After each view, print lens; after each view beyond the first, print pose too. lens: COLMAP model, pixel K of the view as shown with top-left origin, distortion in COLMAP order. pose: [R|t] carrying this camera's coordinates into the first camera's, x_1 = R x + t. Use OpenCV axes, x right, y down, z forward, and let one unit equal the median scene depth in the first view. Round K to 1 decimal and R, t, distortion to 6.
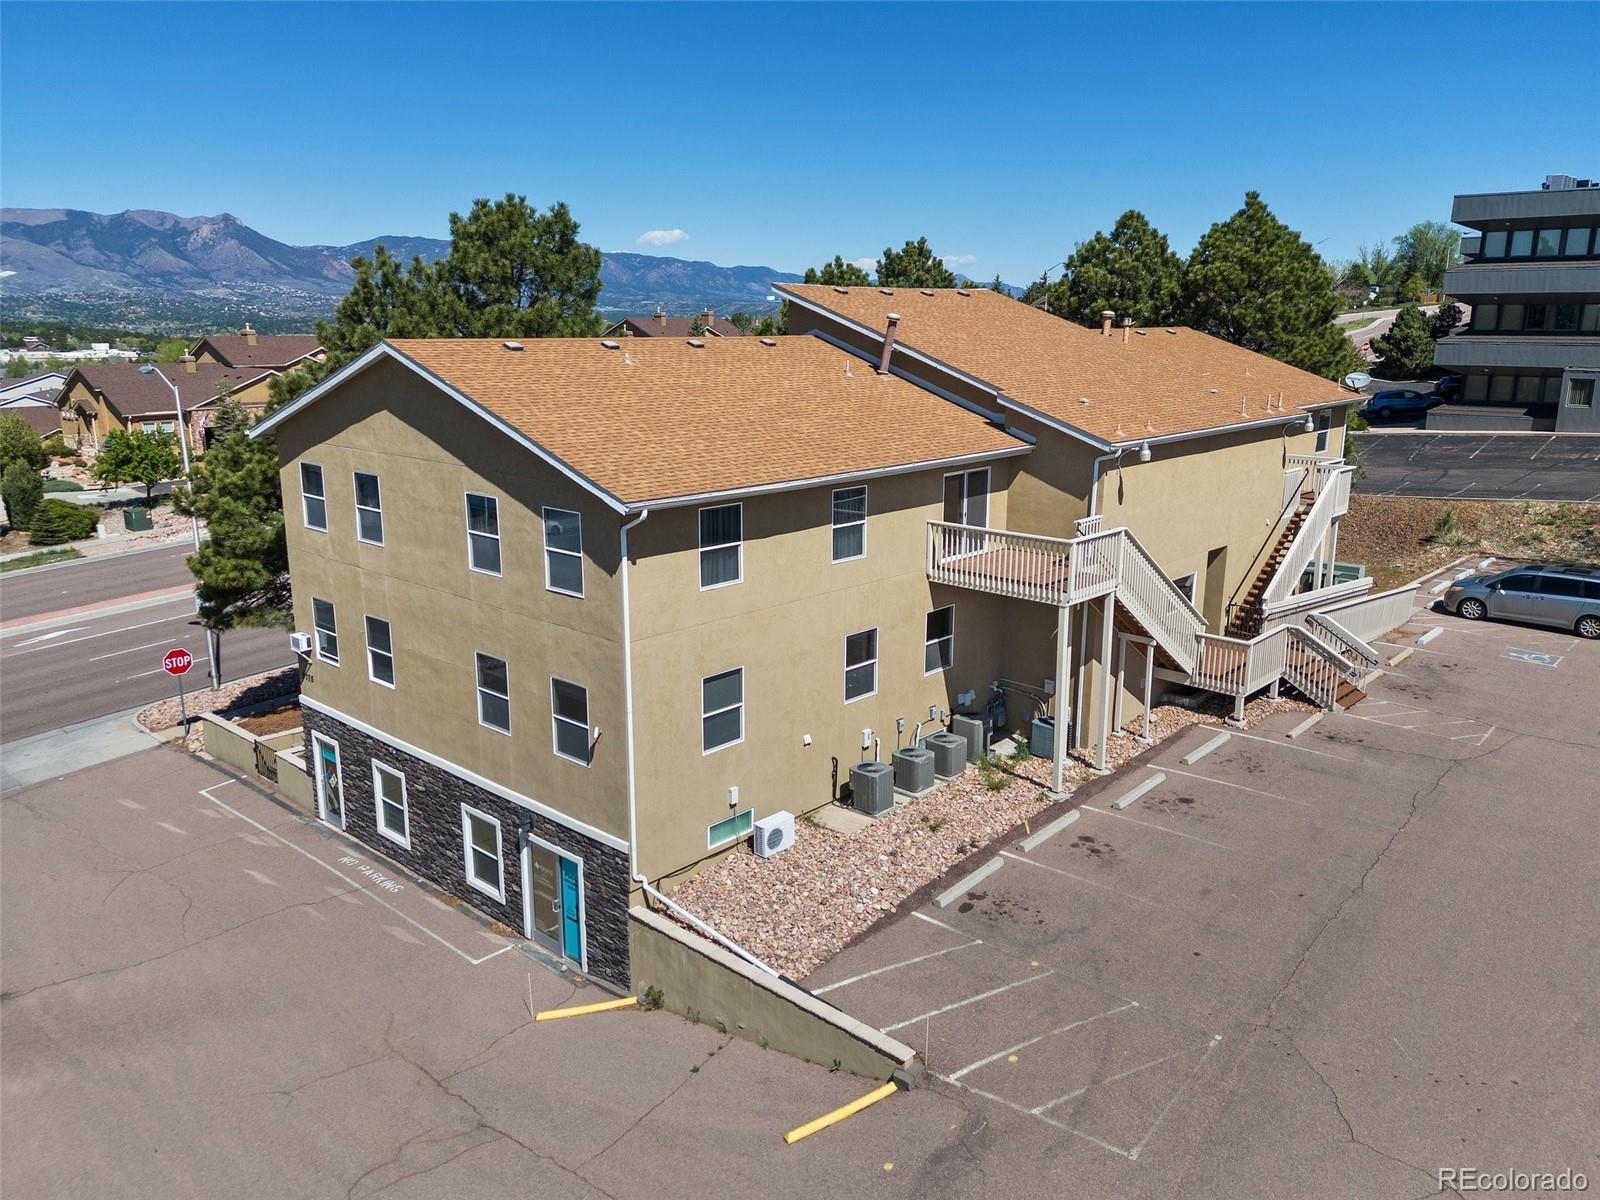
lens RADIAL K [[1201.0, 0, 800.0], [0, 1201.0, 600.0], [0, 0, 1]] dist [0.082168, -0.076661]
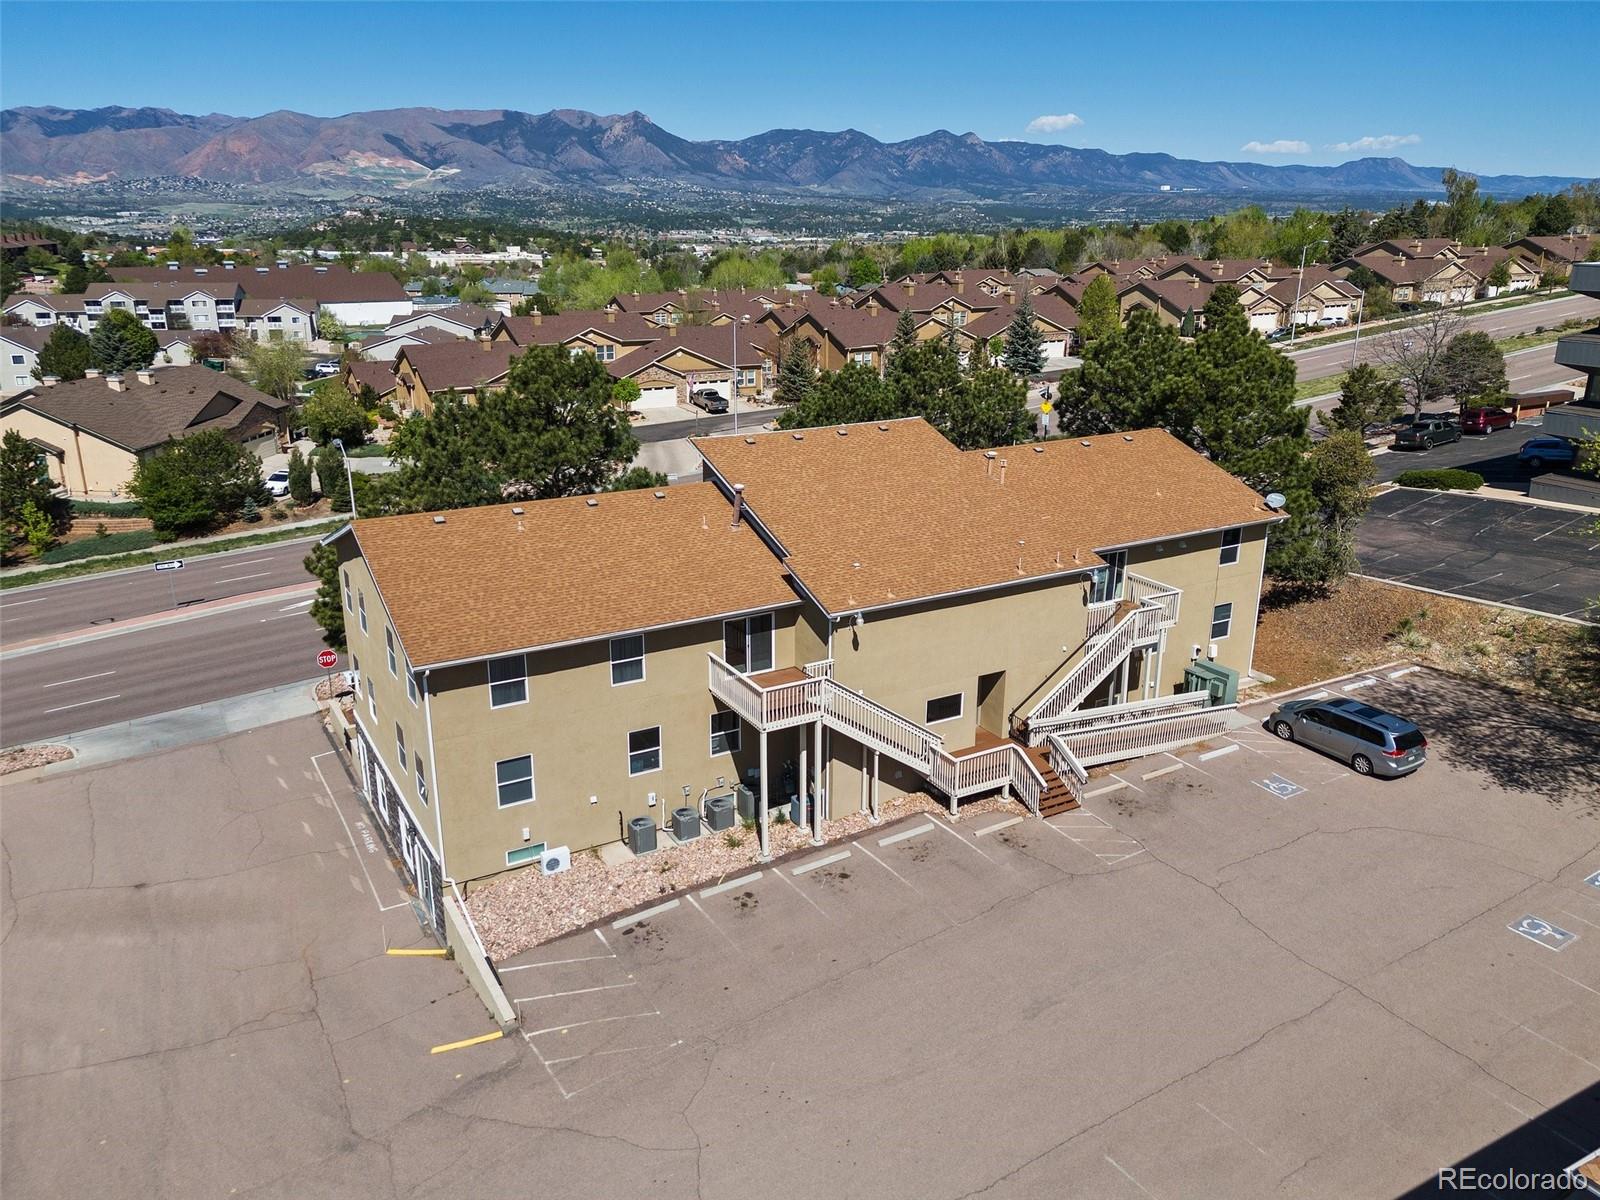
lens RADIAL K [[1232.3, 0, 806.2], [0, 1232.3, 592.4], [0, 0, 1]] dist [0.075117, -0.080652]
pose [[0.953891, 0.093398, -0.285251, 0.336768], [-0.071319, 0.993665, 0.086856, -0.146265], [0.291556, -0.062508, 0.954509, -0.188110]]
